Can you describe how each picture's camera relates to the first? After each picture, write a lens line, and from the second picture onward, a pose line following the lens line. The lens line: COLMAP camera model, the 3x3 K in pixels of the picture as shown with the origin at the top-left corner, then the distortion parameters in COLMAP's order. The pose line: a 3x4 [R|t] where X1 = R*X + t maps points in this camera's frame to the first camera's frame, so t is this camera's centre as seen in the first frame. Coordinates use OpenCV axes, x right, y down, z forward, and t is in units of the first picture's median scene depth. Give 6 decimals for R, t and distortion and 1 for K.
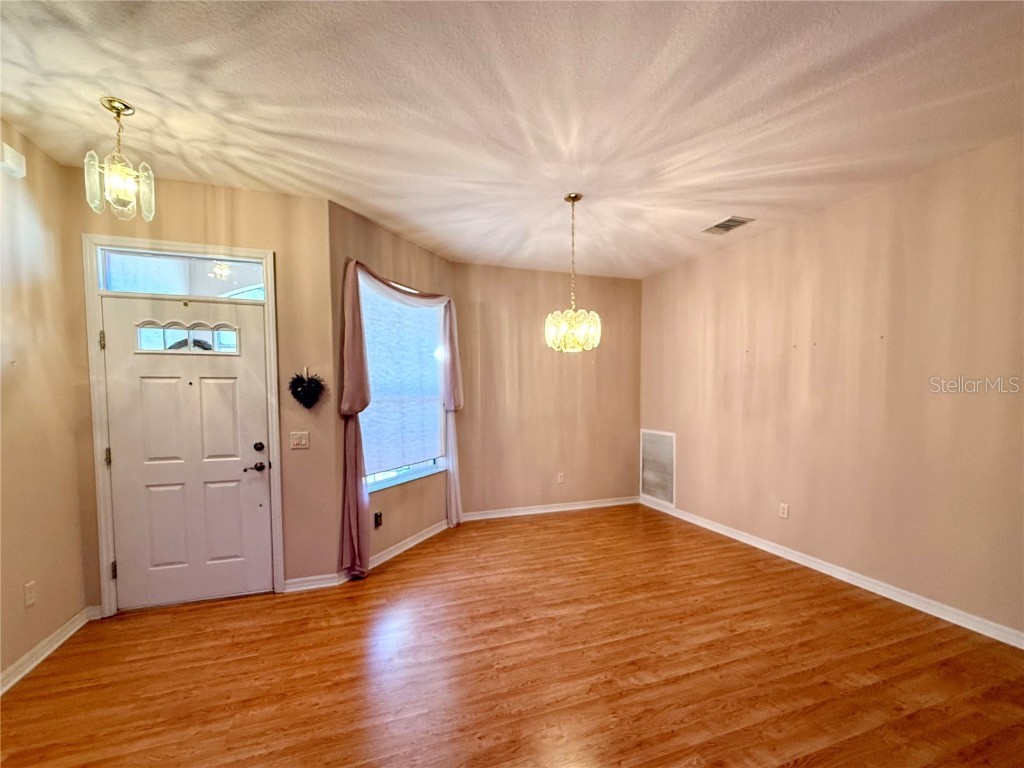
lens RADIAL K [[418.1, 0, 486.5], [0, 418.1, 415.6], [0, 0, 1]] dist [0.000720, 0.000103]
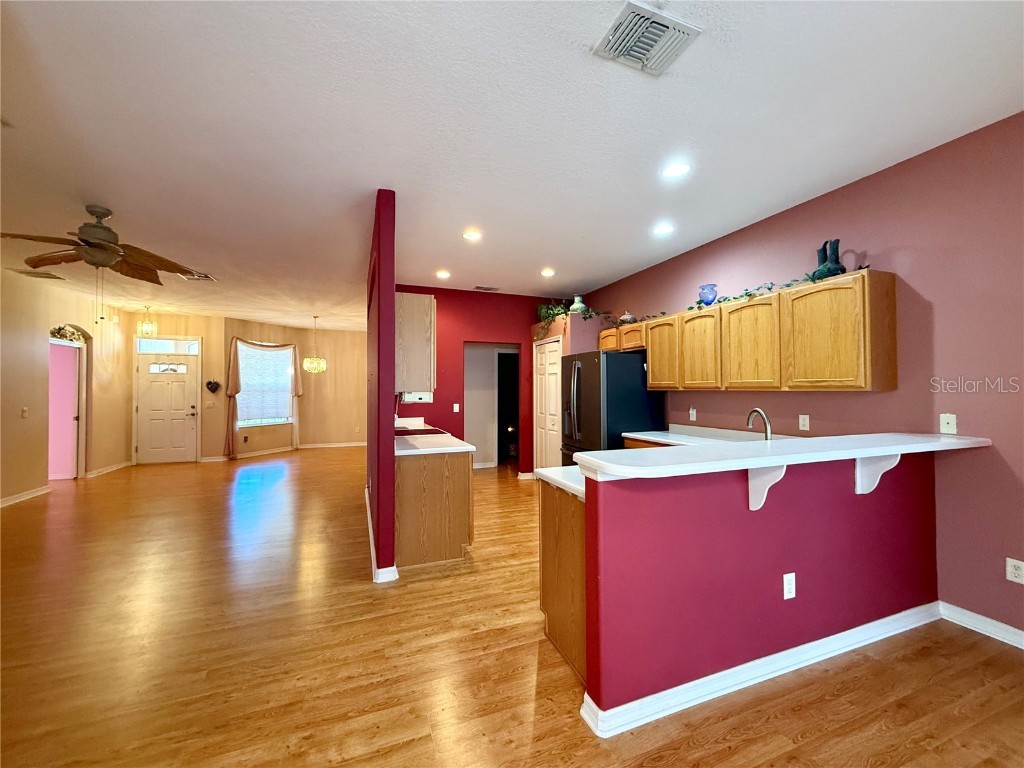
lens RADIAL K [[408.7, 0, 512.0], [0, 408.7, 384.0], [0, 0, 1]] dist [0.000122, 0.000056]
pose [[0.999651, 0.004841, 0.025988, 1.525959], [-0.003118, 0.997818, -0.065947, 0.098100], [-0.026250, 0.065843, 0.997485, -1.796040]]
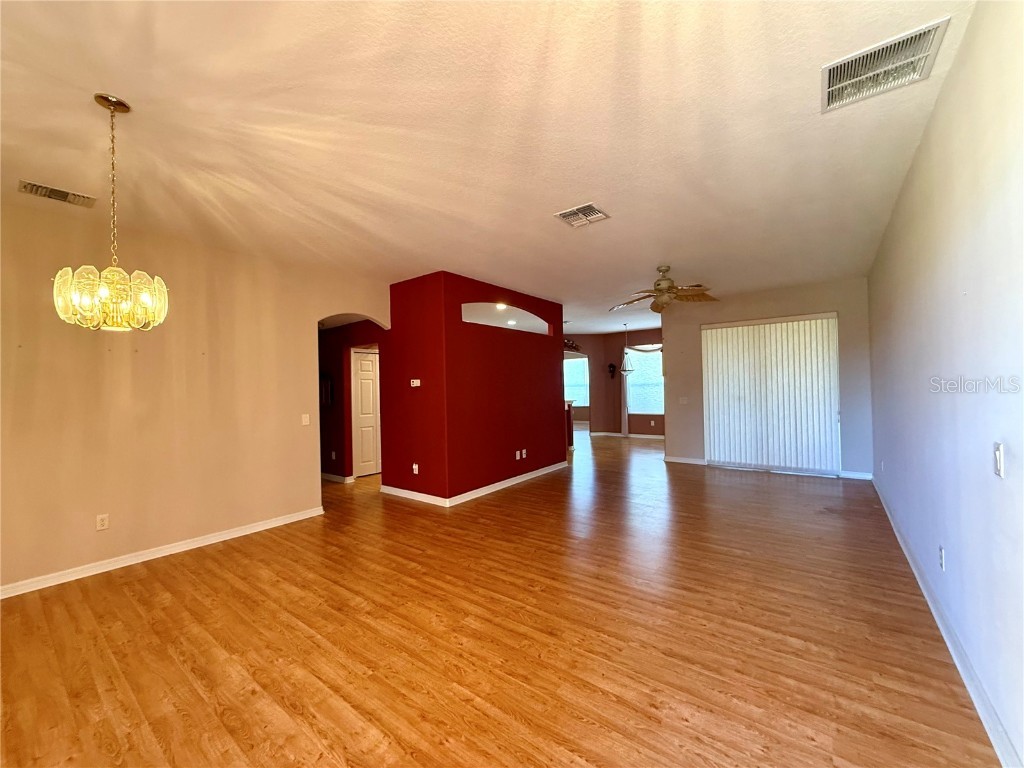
lens RADIAL K [[408.7, 0, 512.0], [0, 408.7, 384.0], [0, 0, 1]] dist [0.000122, 0.000056]
pose [[-0.549483, 0.026518, 0.835084, -0.739114], [0.074496, 0.997070, 0.017357, -0.037573], [-0.832177, 0.071748, -0.549849, 0.931629]]
